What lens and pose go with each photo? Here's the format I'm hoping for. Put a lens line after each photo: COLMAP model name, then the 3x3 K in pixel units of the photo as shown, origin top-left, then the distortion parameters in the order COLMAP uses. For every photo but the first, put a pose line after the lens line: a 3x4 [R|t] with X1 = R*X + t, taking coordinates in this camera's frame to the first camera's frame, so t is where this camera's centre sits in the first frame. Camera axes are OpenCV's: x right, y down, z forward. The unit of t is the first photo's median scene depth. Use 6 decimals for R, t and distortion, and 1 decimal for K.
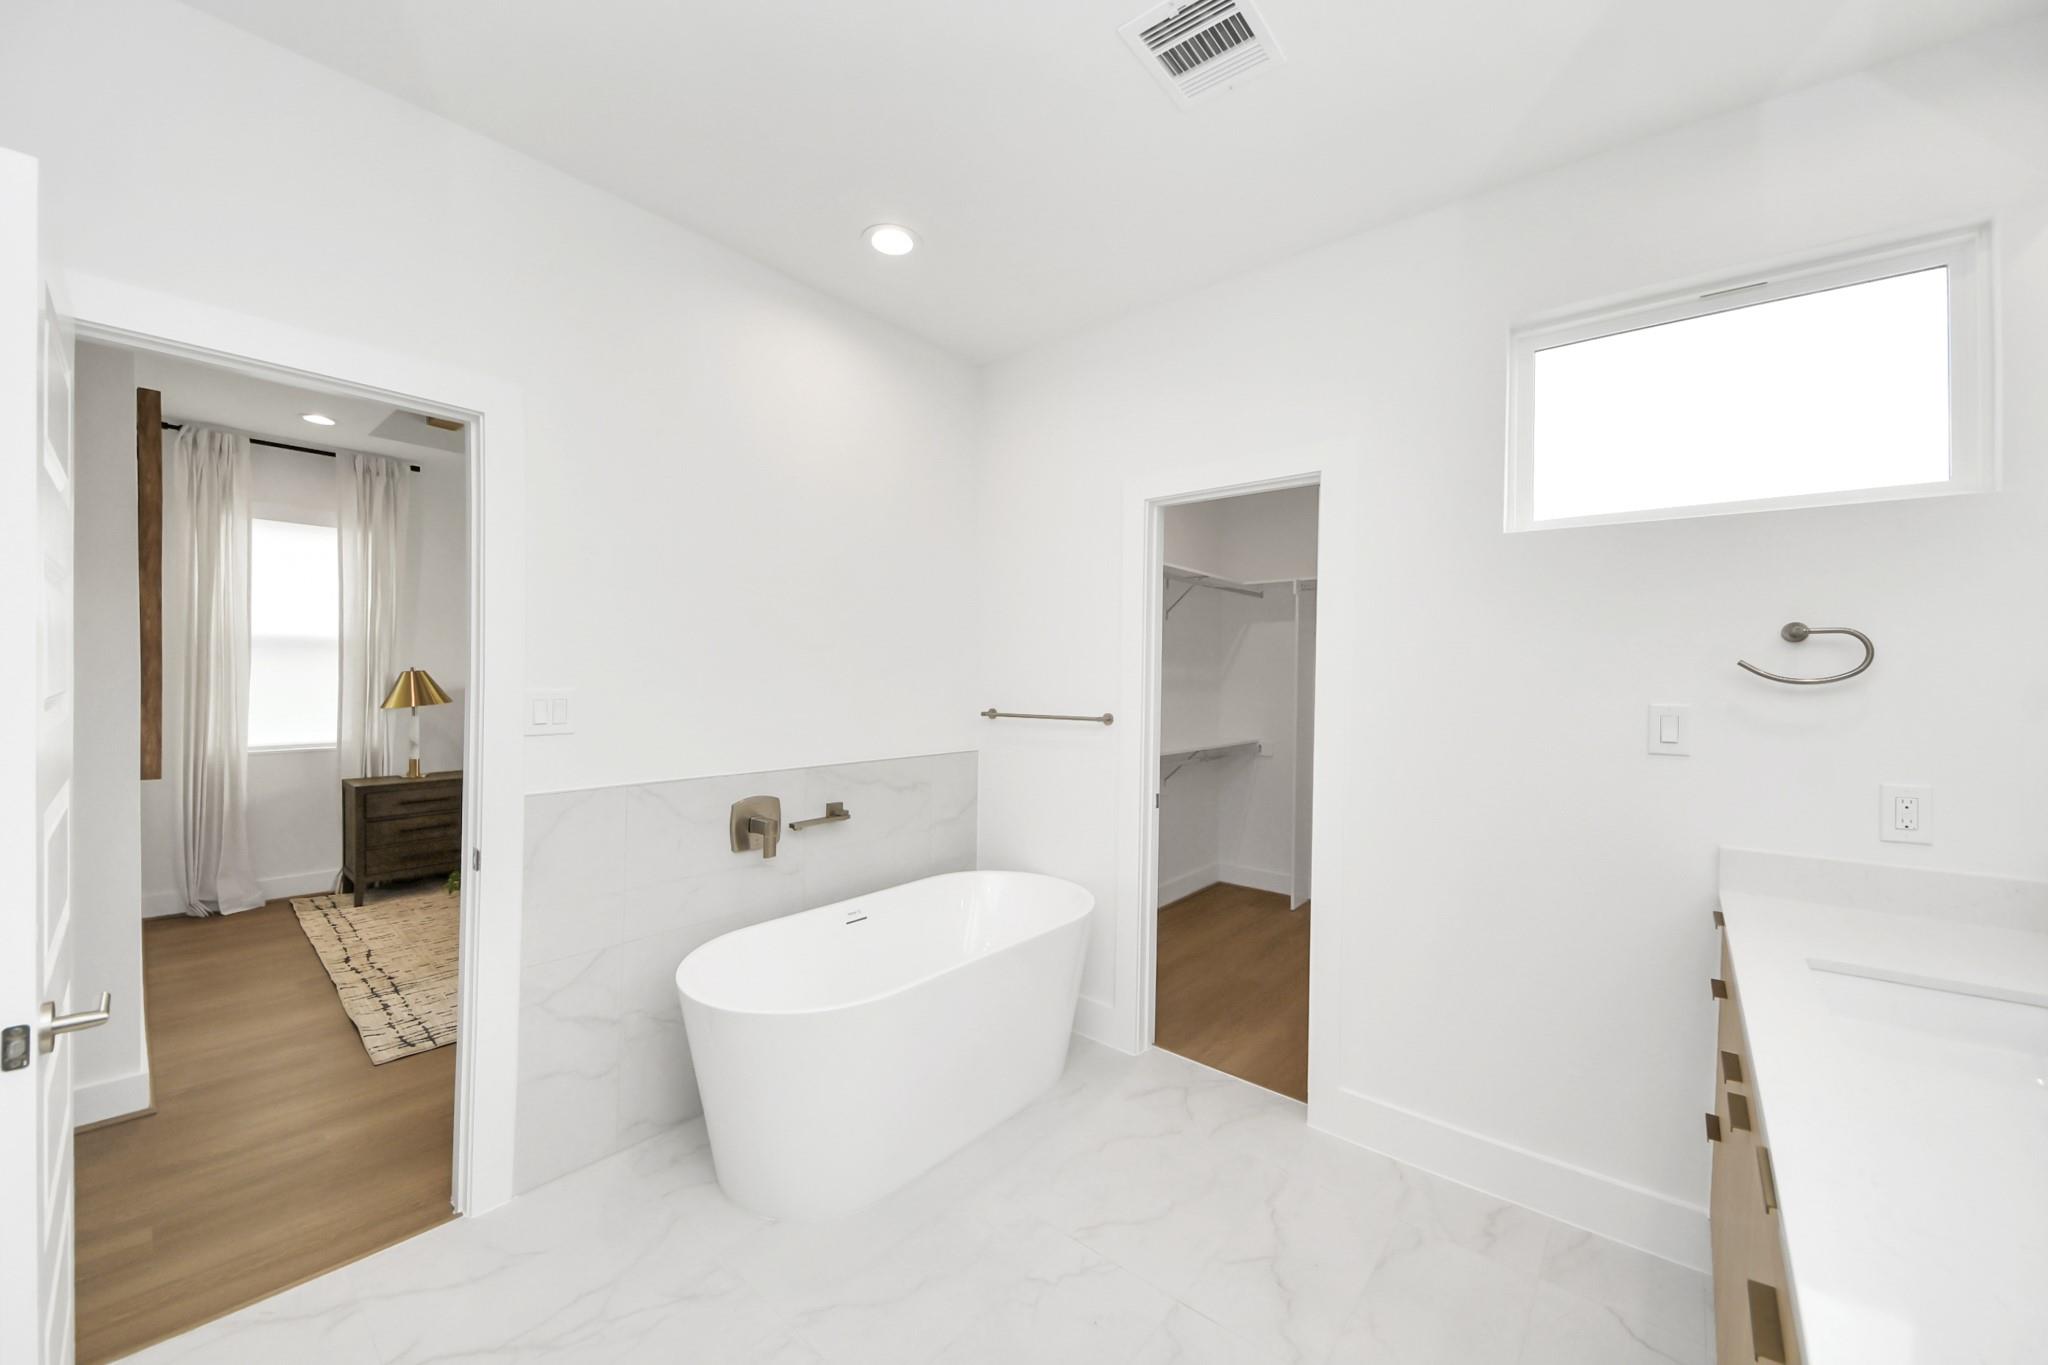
lens RADIAL K [[770.0, 0, 1018.8], [0, 770.0, 681.8], [0, 0, 1]] dist [0.044205, -0.020656]
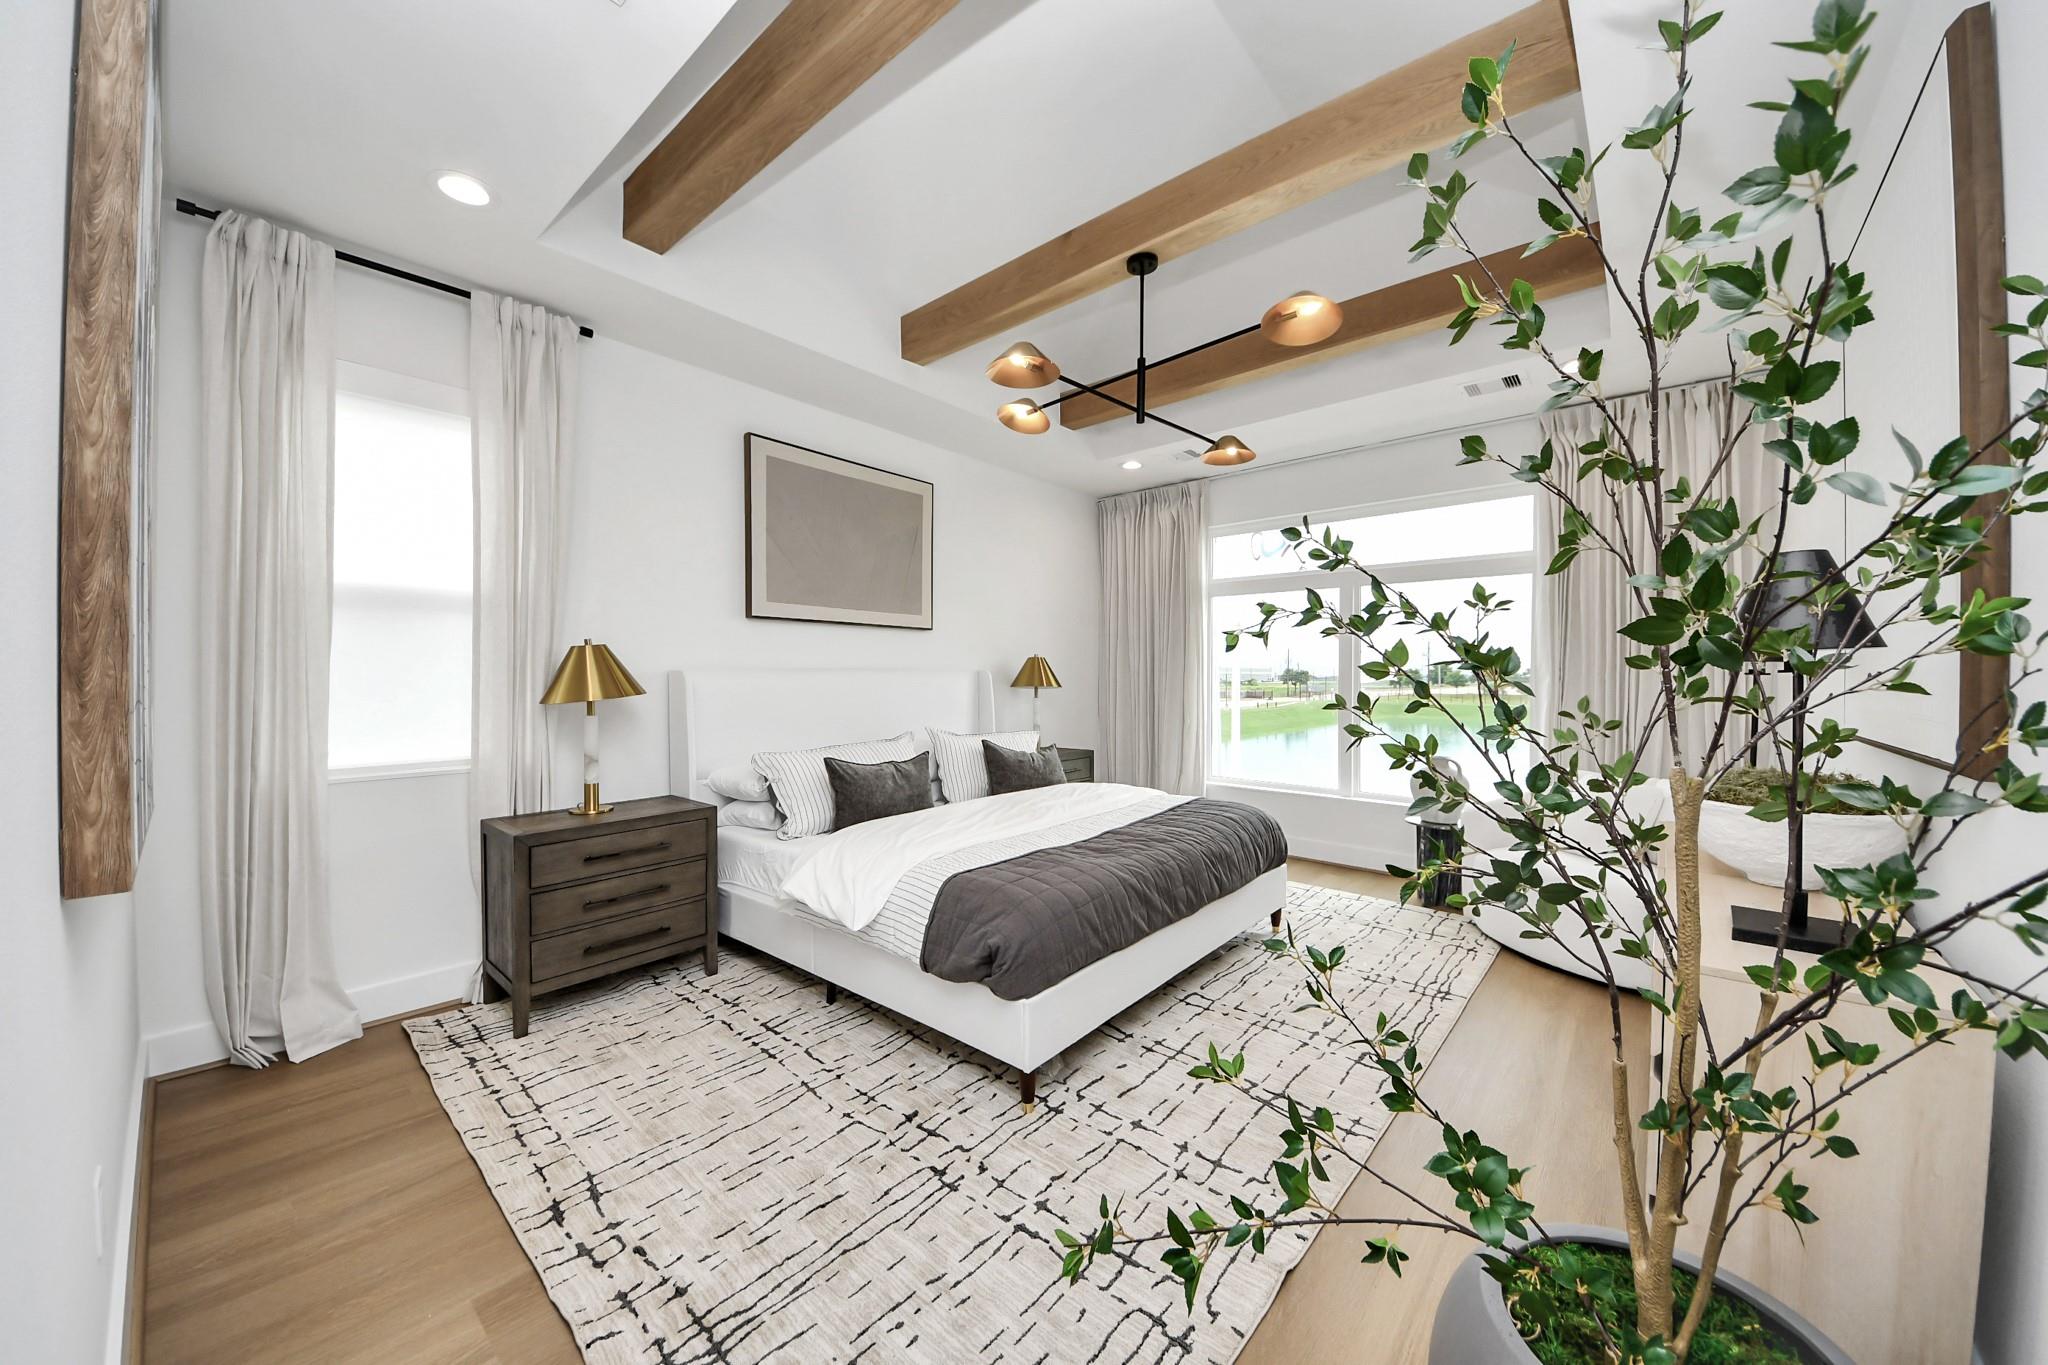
lens RADIAL K [[702.9, 0, 1025.0], [0, 702.9, 685.6], [0, 0, 1]] dist [0.018079, -0.011199]
pose [[0.999638, -0.010088, 0.024956, -0.461556], [0.010232, 0.999932, -0.005662, 0.026900], [-0.024897, 0.005916, 0.999673, 0.447018]]
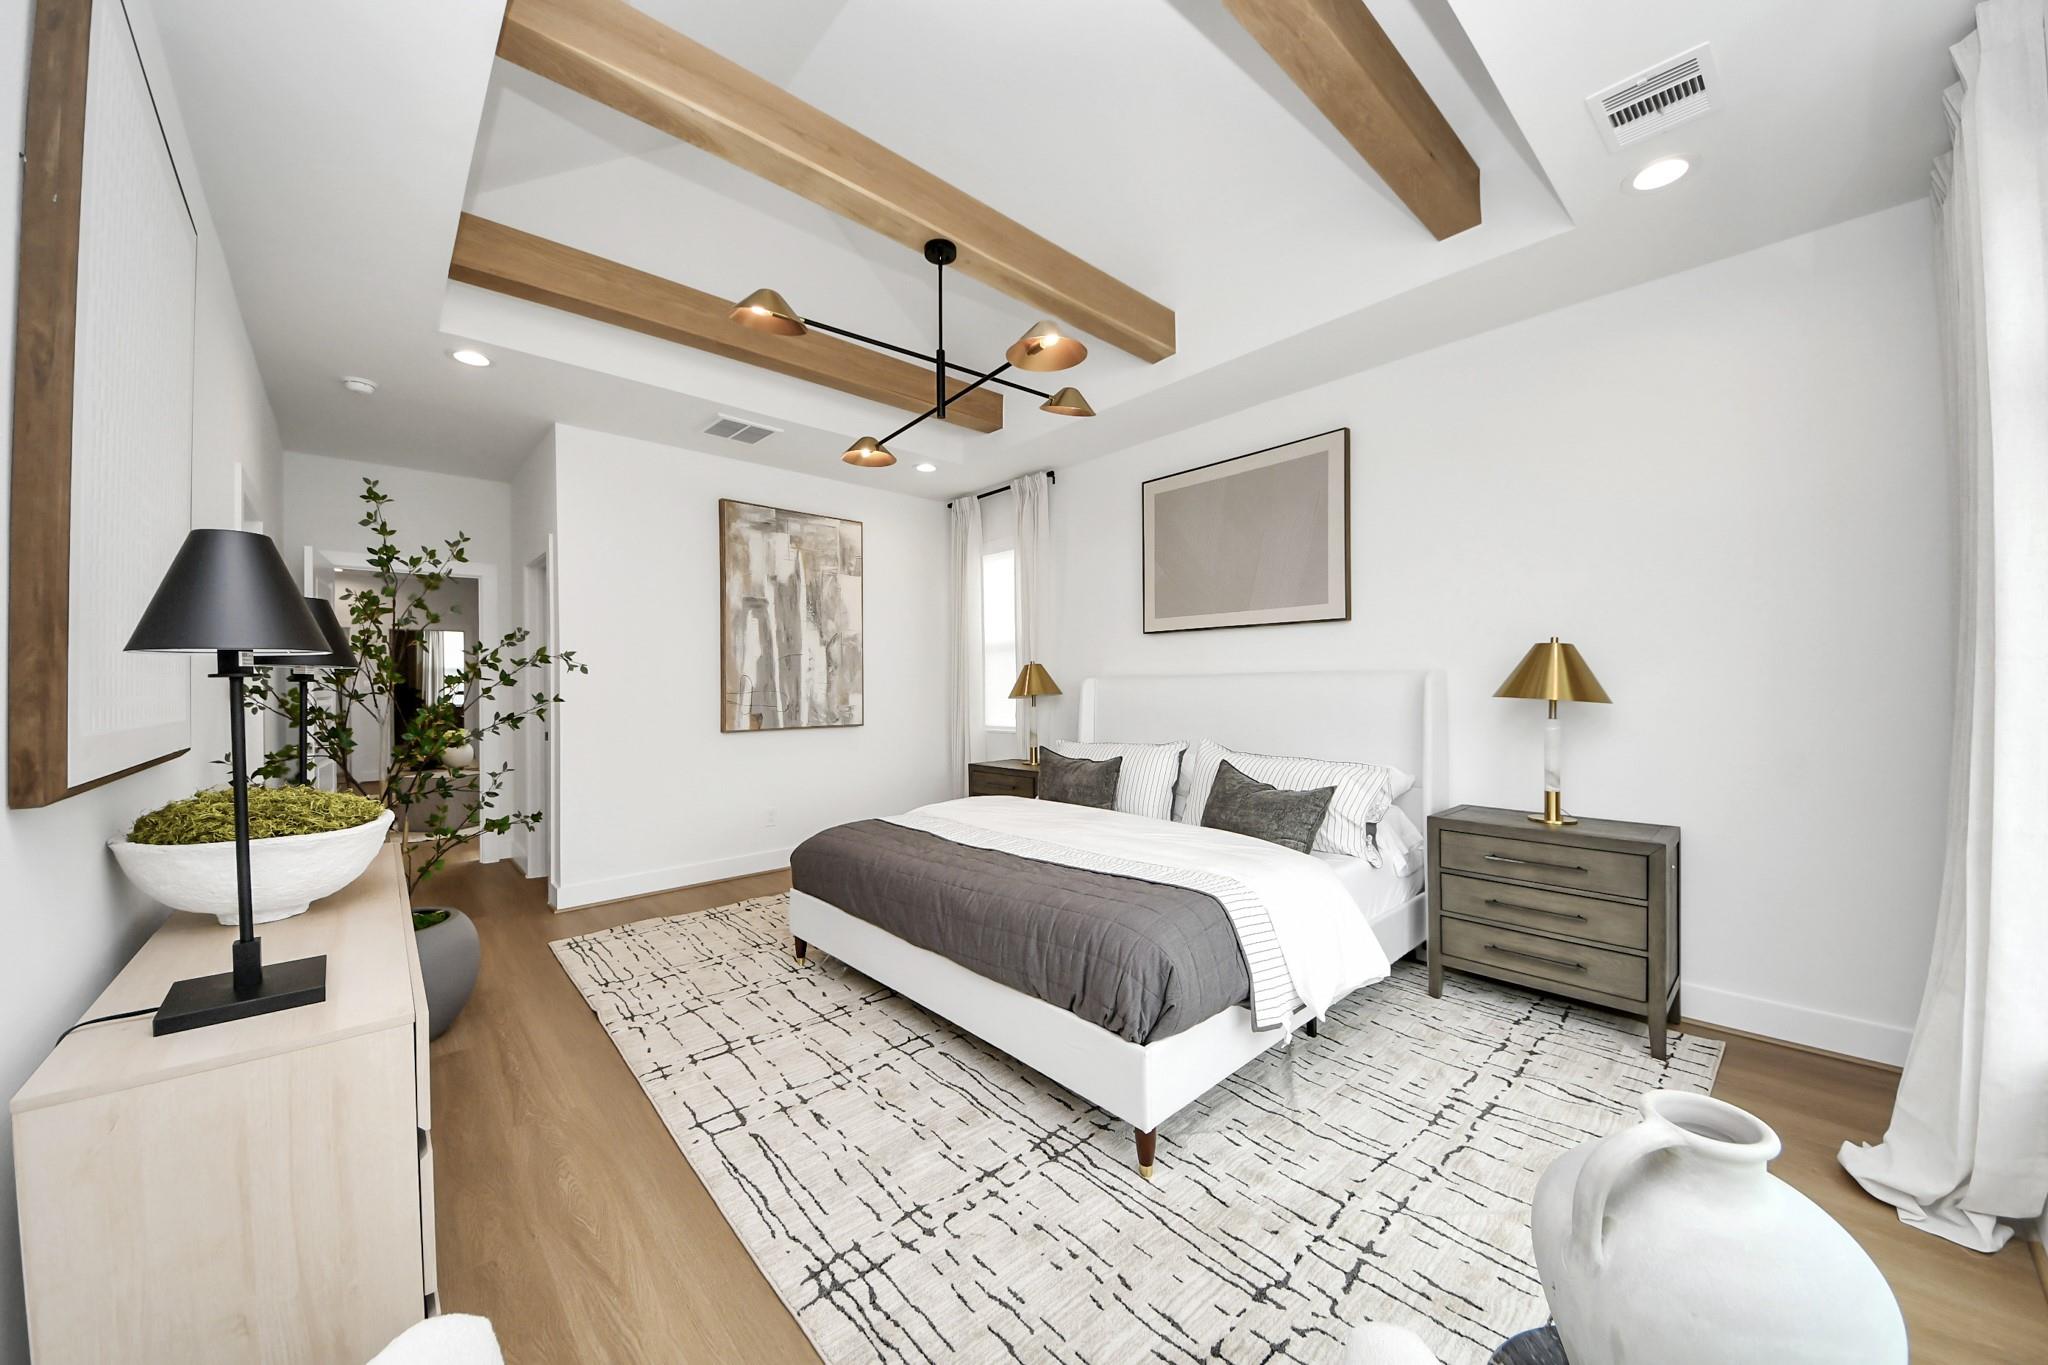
lens RADIAL K [[744.3, 0, 1066.6], [0, 744.3, 683.9], [0, 0, 1]] dist [0.015097, -0.017857]
pose [[-0.070314, -0.010268, -0.997472, 0.281326], [-0.009328, 0.999910, -0.009636, 0.022610], [0.997481, 0.008627, -0.070403, 1.221841]]
